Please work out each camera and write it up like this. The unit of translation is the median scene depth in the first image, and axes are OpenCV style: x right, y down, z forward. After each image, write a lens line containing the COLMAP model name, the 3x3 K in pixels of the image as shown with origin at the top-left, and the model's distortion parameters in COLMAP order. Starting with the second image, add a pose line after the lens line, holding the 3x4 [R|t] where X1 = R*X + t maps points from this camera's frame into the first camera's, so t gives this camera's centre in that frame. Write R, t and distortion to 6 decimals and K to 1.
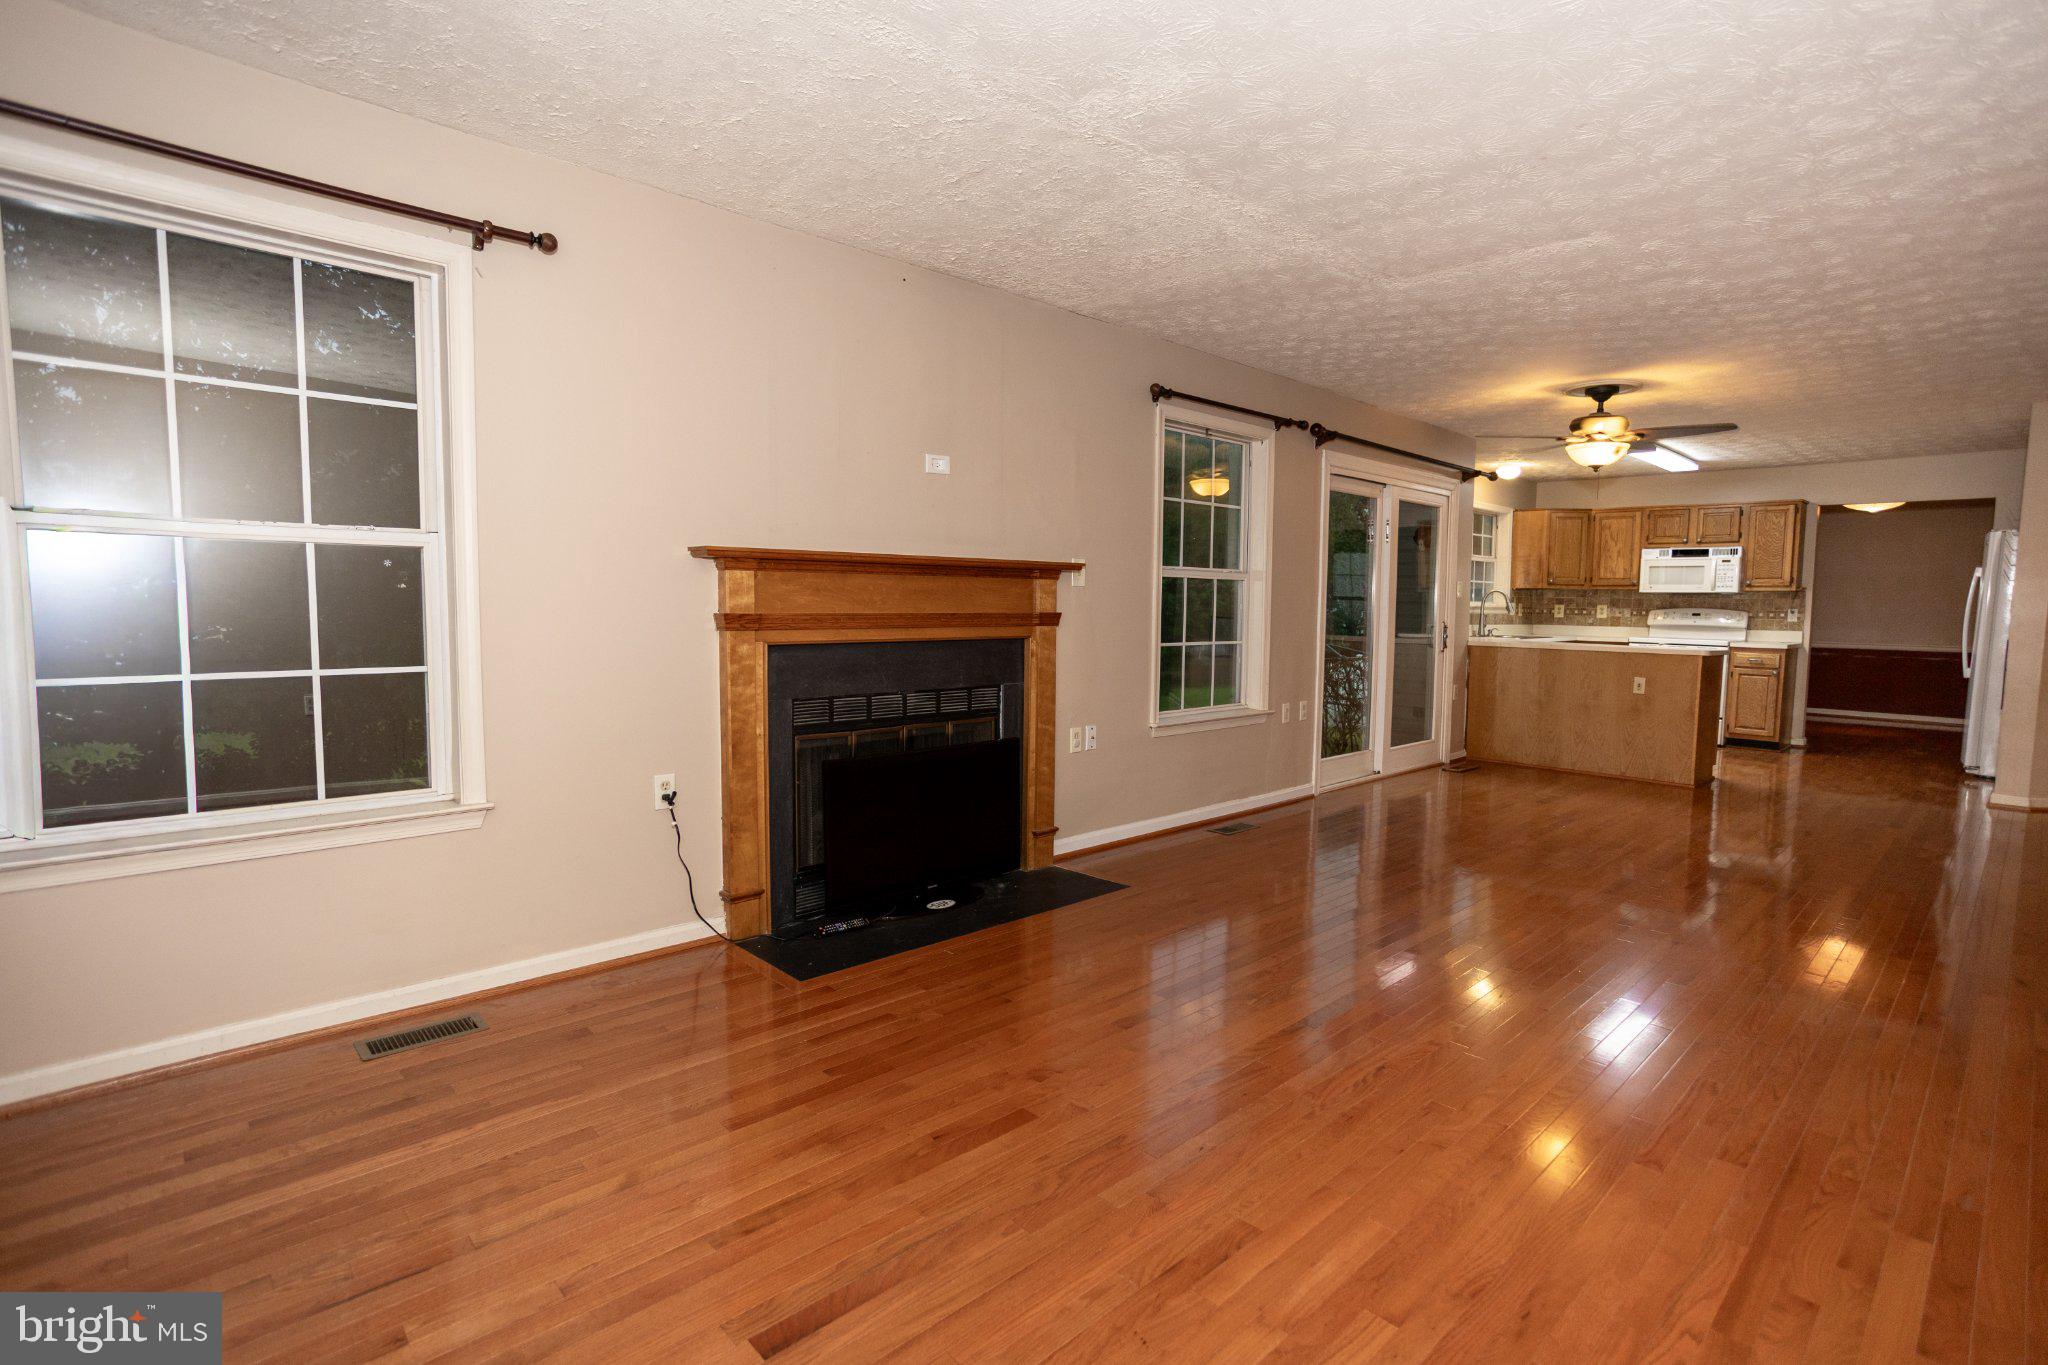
lens RADIAL K [[979.4, 0, 1019.5], [0, 979.4, 665.4], [0, 0, 1]] dist [0.012775, 0.001444]
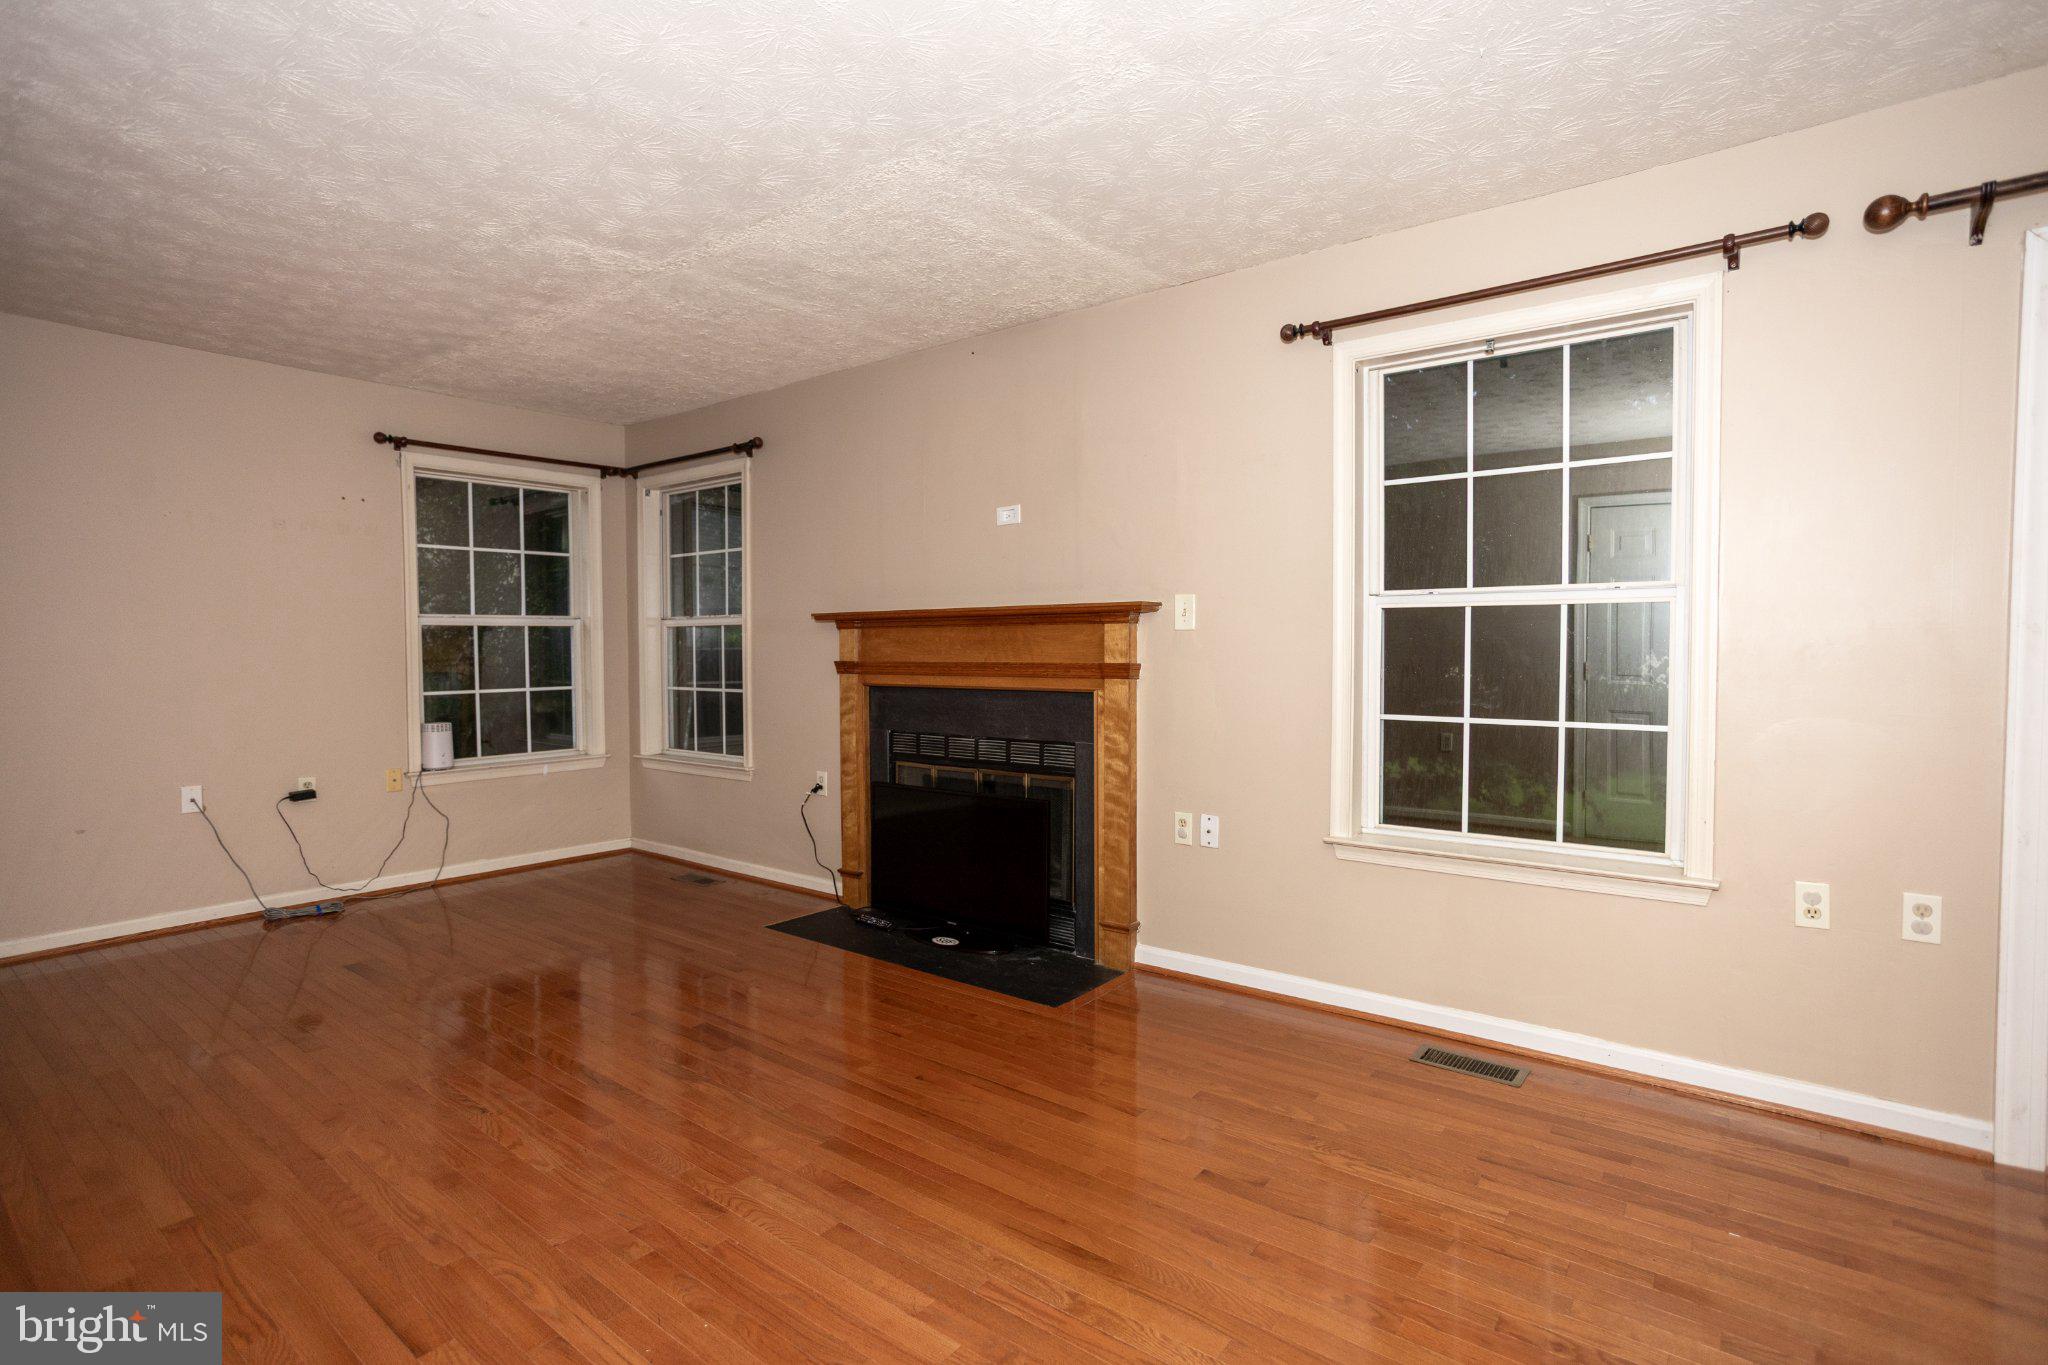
lens RADIAL K [[979.4, 0, 1020.9], [0, 979.4, 697.4], [0, 0, 1]] dist [0.012775, 0.001444]
pose [[0.180181, 0.036986, -0.982938, 0.824009], [-0.064025, 0.997615, 0.025802, -0.040445], [0.981547, 0.058284, 0.182120, 0.757396]]
